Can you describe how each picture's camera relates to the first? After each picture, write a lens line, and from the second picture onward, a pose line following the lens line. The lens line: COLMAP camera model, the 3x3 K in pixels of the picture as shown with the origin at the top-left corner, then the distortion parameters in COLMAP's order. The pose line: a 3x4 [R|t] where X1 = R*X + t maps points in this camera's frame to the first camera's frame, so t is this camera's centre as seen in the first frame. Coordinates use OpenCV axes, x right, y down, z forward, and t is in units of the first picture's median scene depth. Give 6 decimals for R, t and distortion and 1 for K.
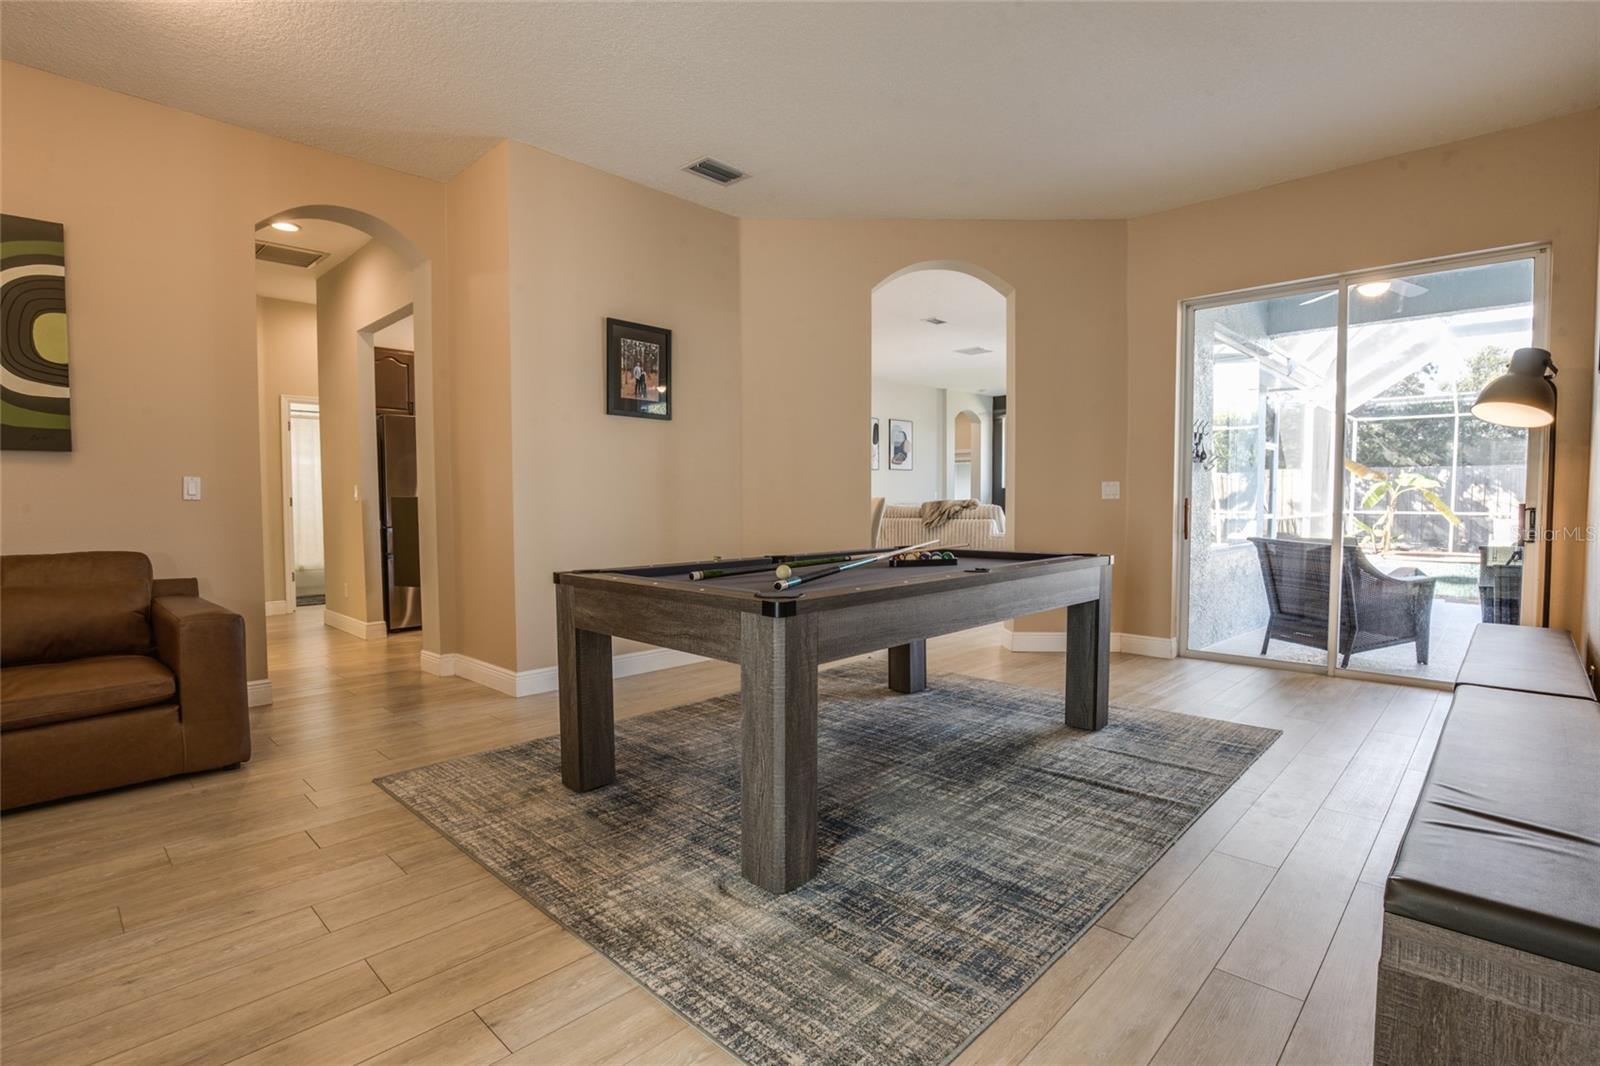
lens RADIAL K [[736.7, 0, 802.0], [0, 736.7, 537.1], [0, 0, 1]] dist [-0.031909, 0.000344]
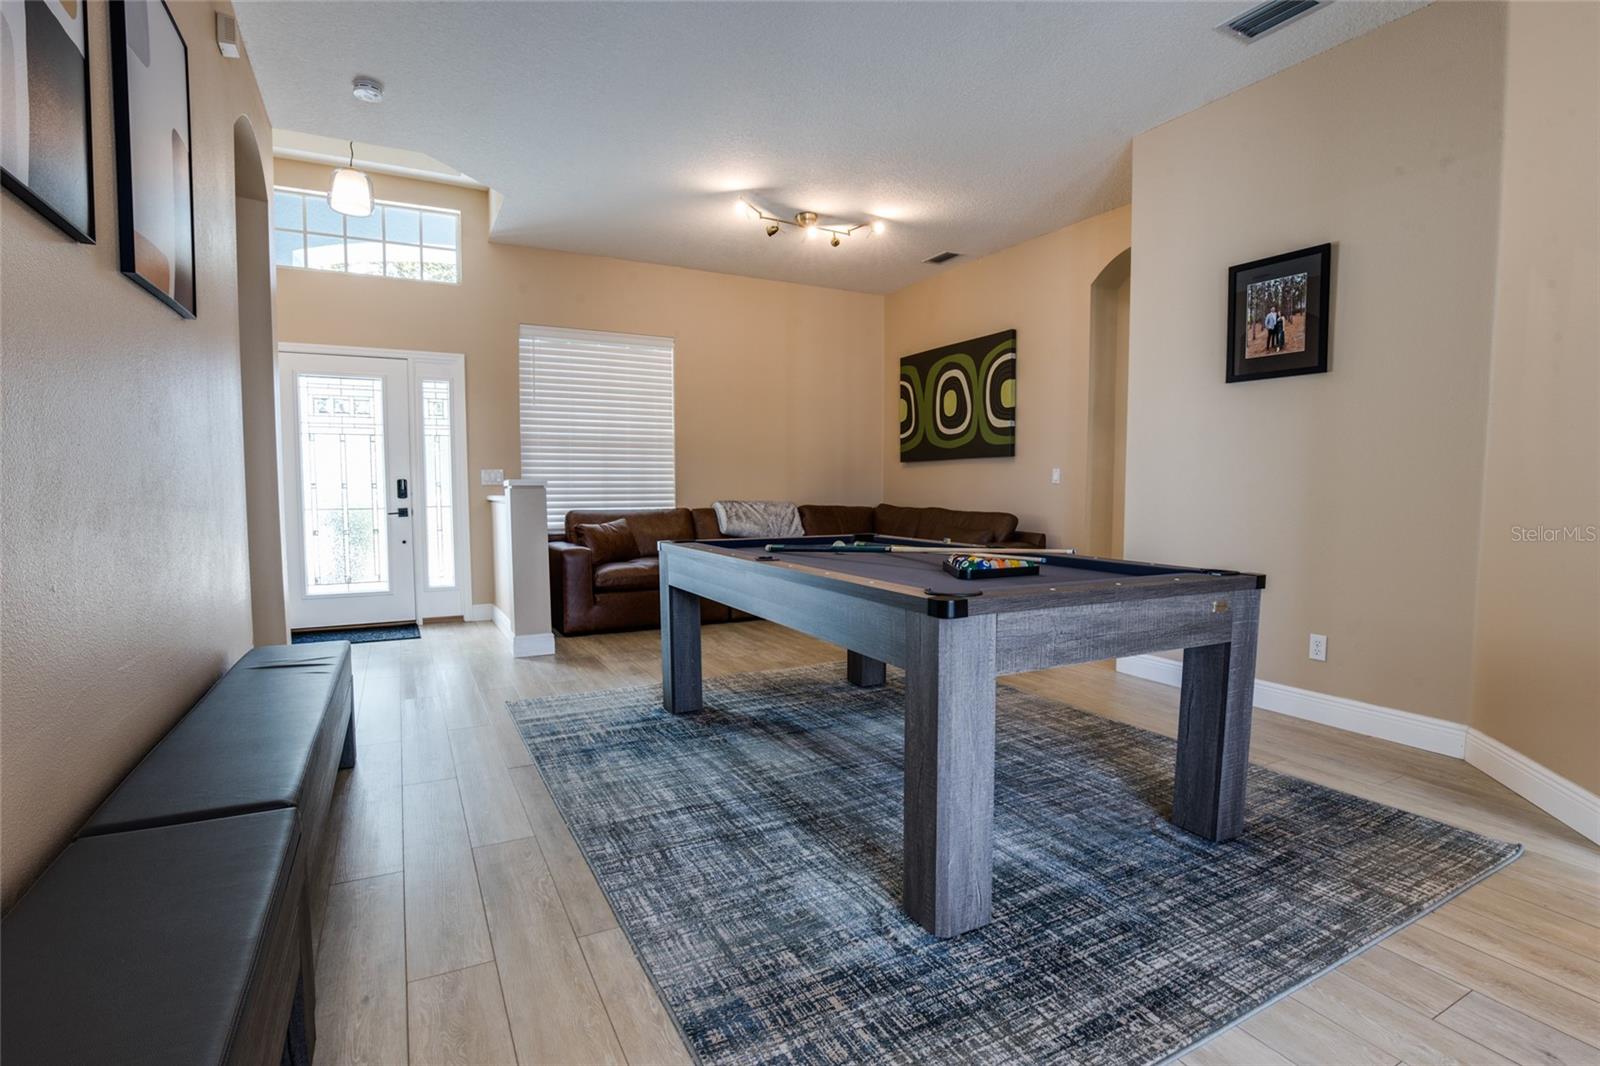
lens RADIAL K [[736.7, 0, 802.0], [0, 736.7, 537.1], [0, 0, 1]] dist [-0.031909, 0.000344]
pose [[-0.281125, 0.070143, -0.957104, 0.671126], [-0.048948, 0.994979, 0.087296, -0.040764], [0.958422, 0.071389, -0.276280, 0.767036]]
